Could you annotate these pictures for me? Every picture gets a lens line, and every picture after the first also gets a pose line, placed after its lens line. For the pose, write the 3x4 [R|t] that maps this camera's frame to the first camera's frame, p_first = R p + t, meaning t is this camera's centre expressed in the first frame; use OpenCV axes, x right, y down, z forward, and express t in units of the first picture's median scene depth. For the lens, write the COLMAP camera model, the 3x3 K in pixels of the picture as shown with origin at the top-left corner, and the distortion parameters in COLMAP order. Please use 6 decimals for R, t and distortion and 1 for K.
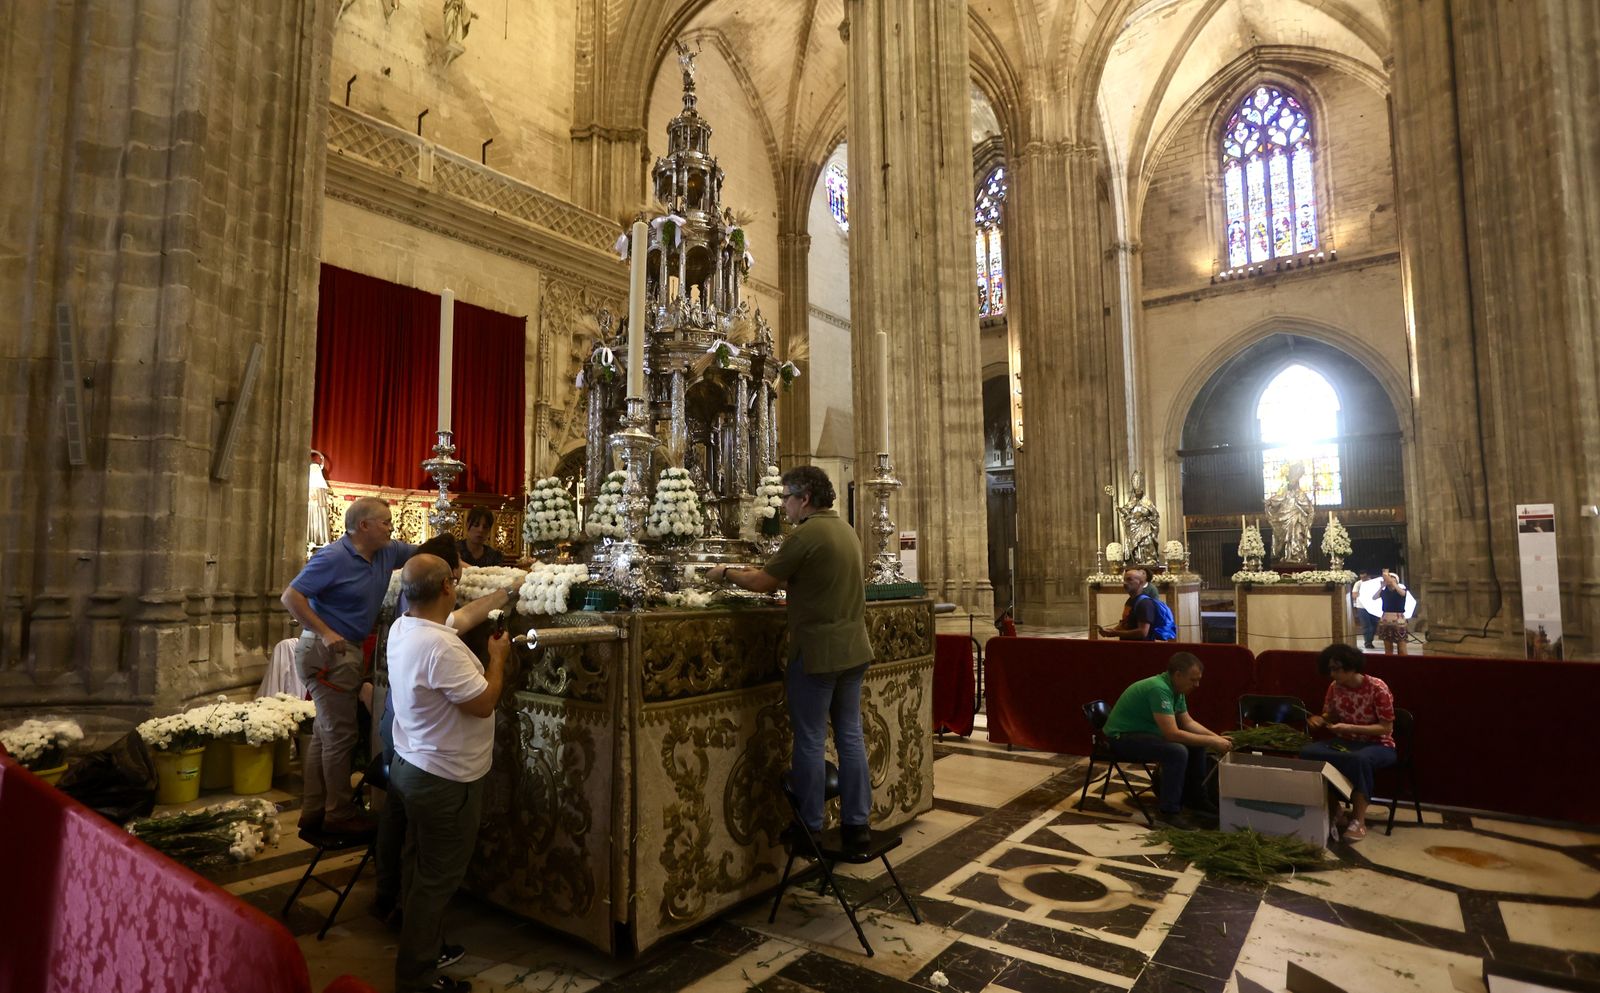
lens RADIAL K [[856.2, 0, 769.4], [0, 856.2, 513.0], [0, 0, 1]] dist [-0.053775, 0.023432]
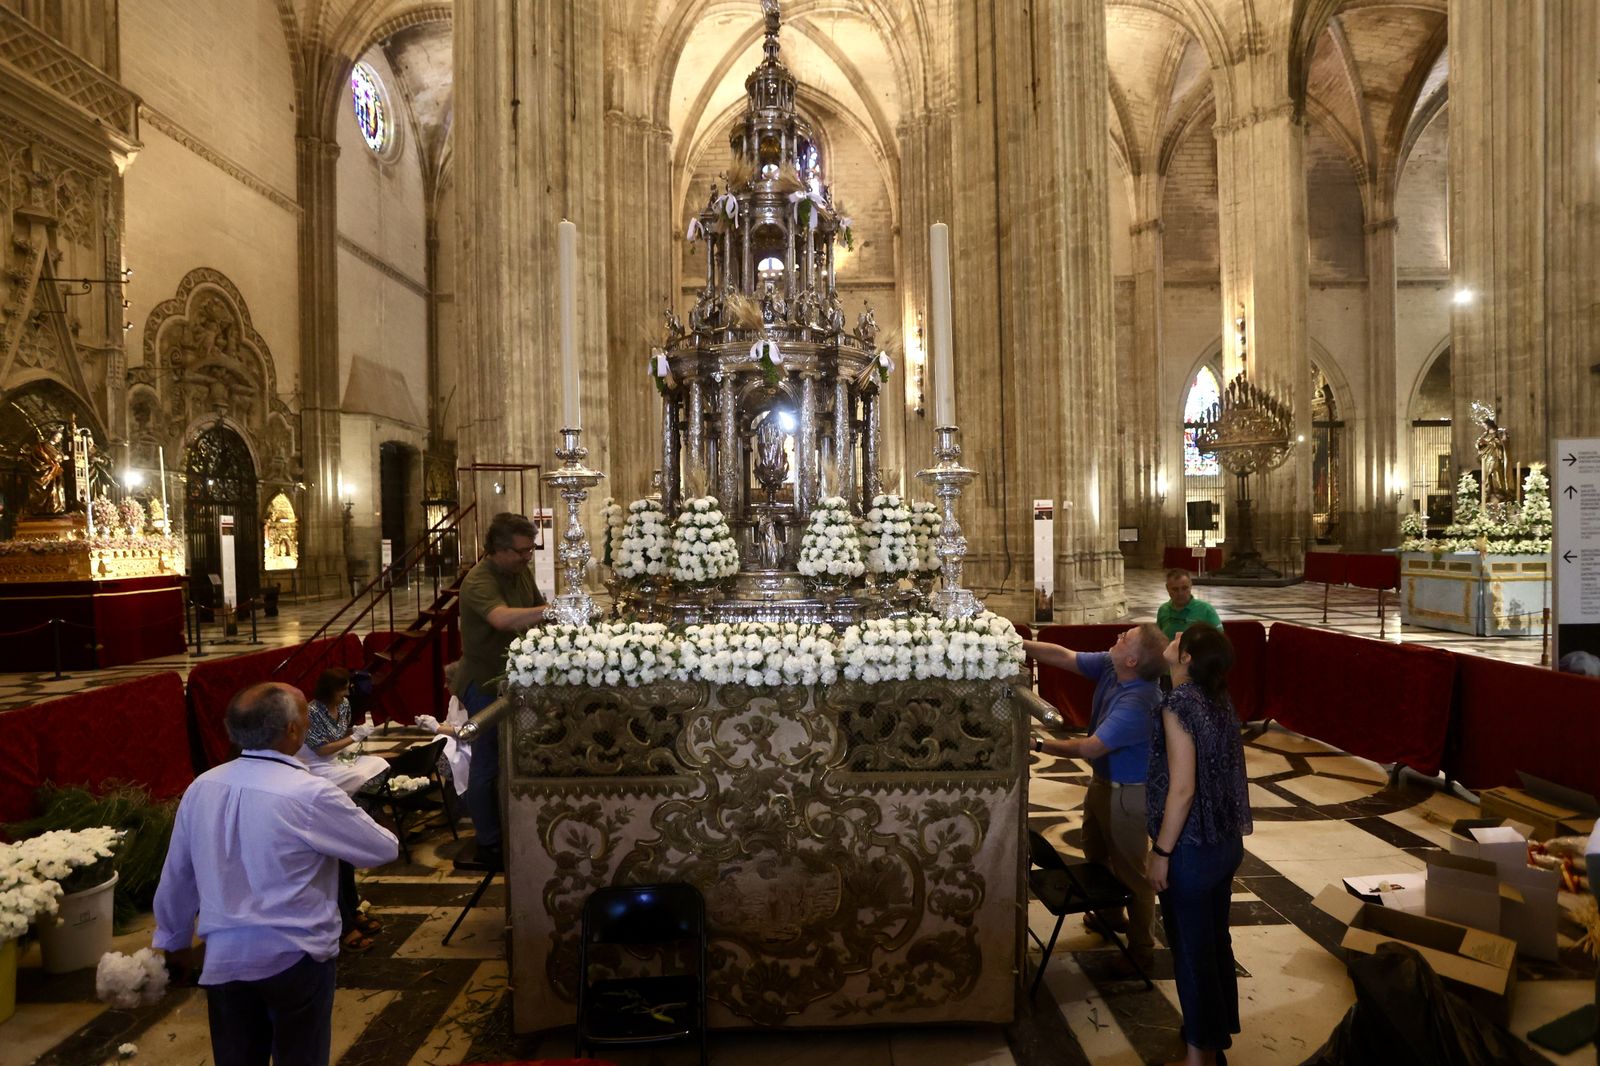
lens RADIAL K [[849.3, 0, 804.1], [0, 849.3, 541.7], [0, 0, 1]] dist [-0.049961, 0.014751]
pose [[0.775880, -0.018458, 0.630611, -0.148763], [-0.032723, 0.997049, 0.069444, -0.012703], [-0.630031, -0.074516, 0.772986, 0.070677]]
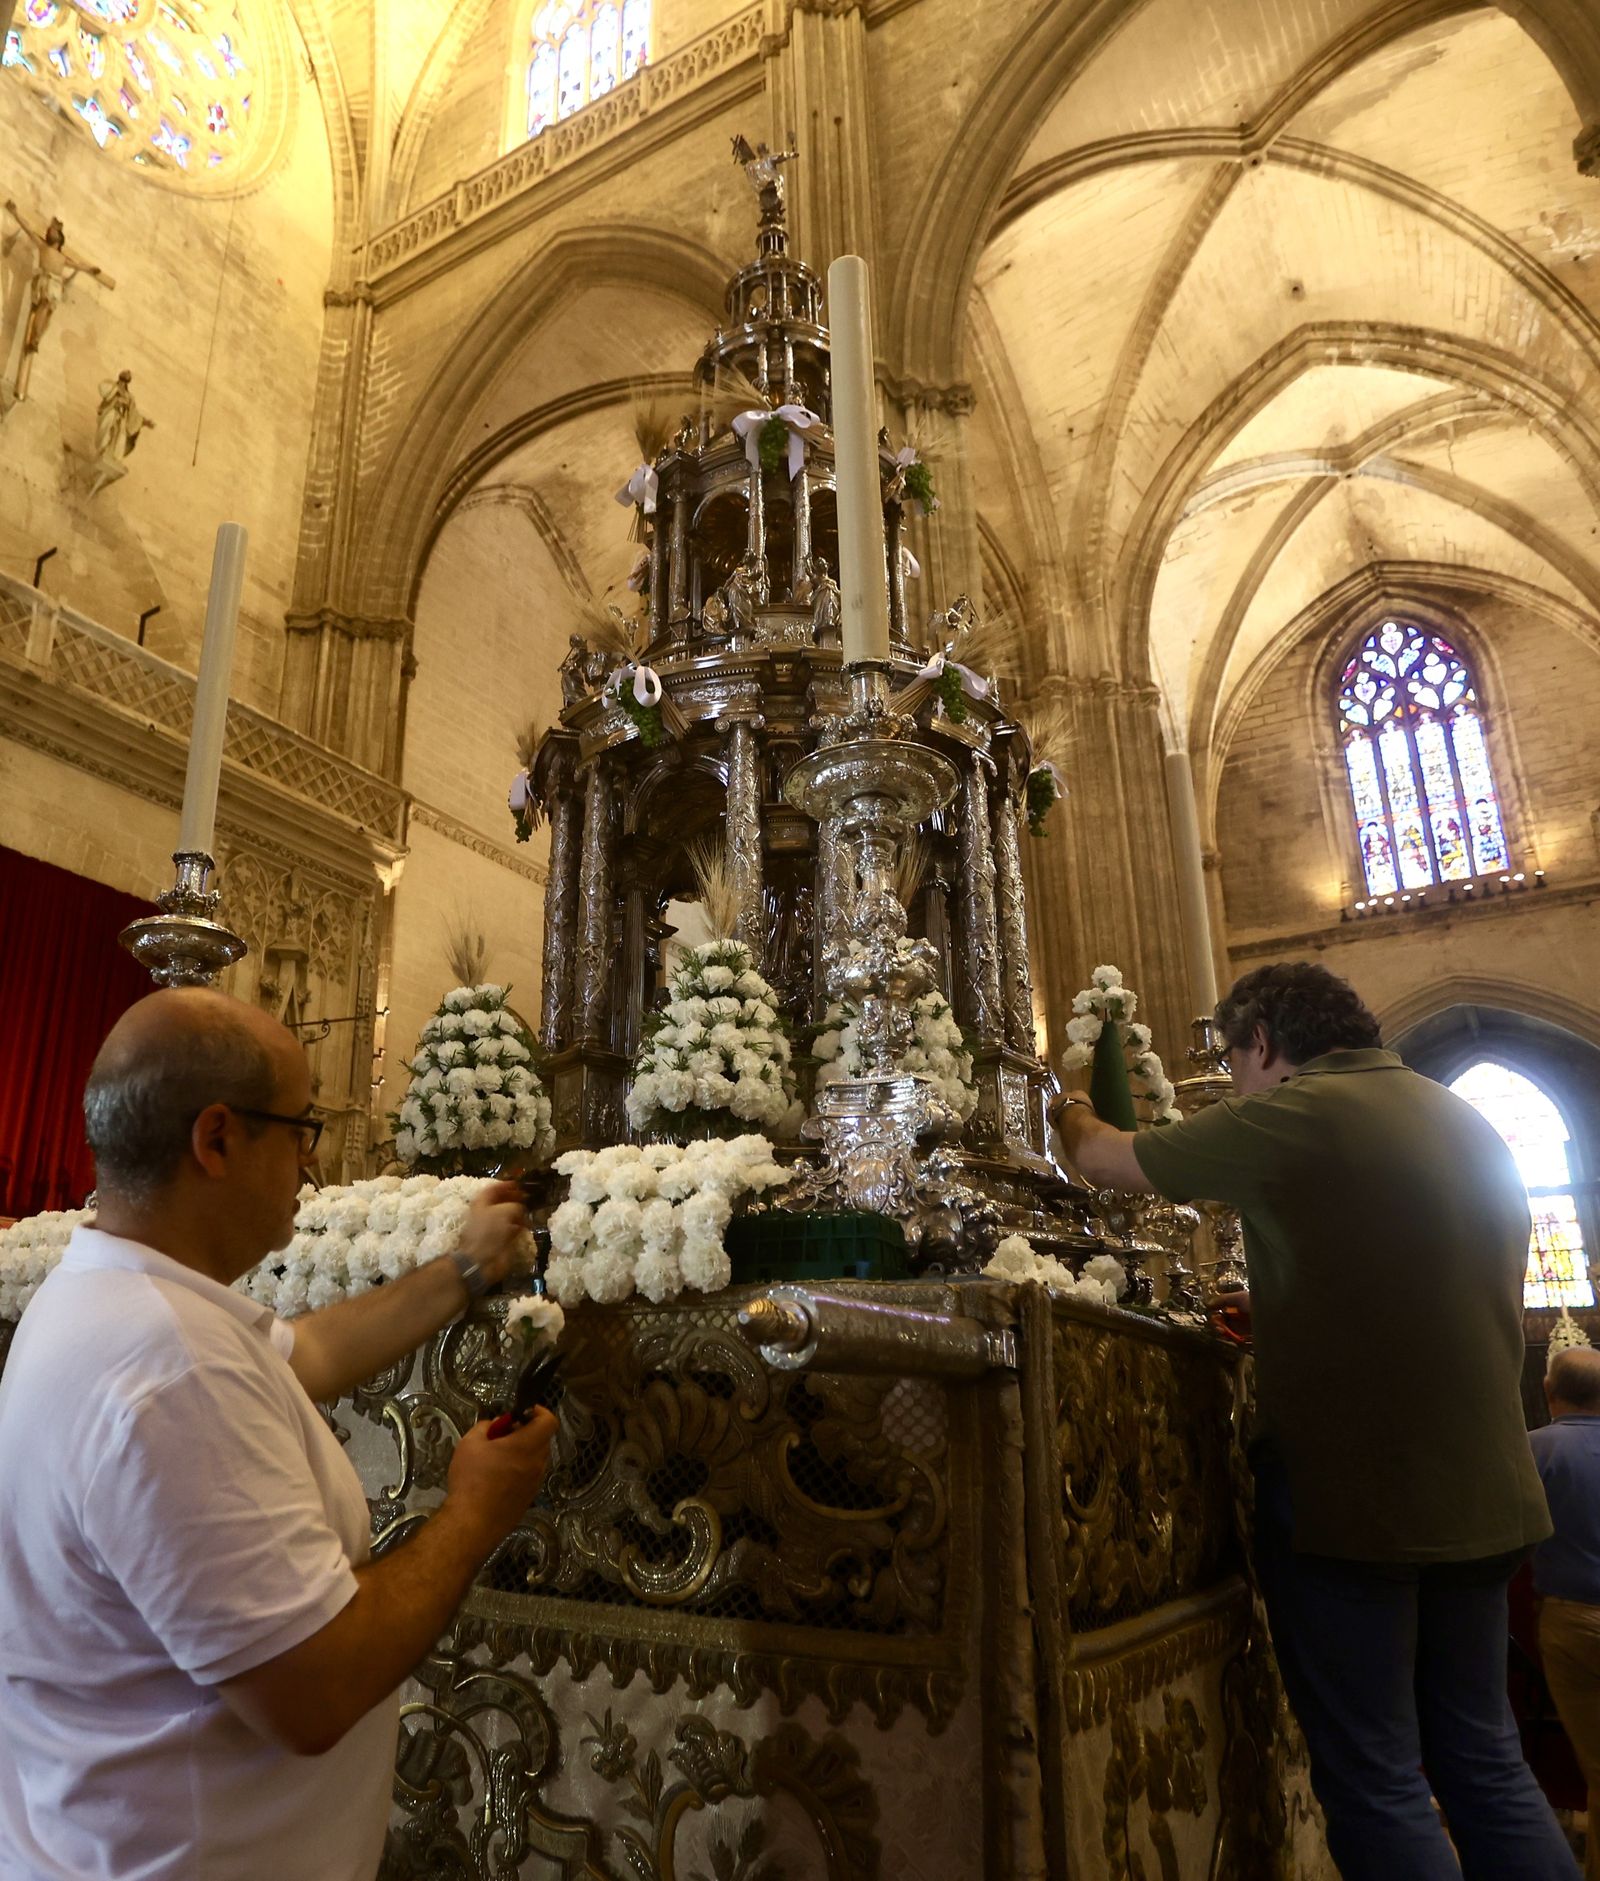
lens RADIAL K [[1434.3, 0, 599.5], [0, 1434.3, 962.1], [0, 0, 1]] dist [-0.071426, 0.034448]
pose [[0.998287, 0.039067, 0.043551, -0.050404], [-0.027046, 0.968230, -0.248594, 0.021564], [-0.051880, 0.246990, 0.967628, 0.086720]]
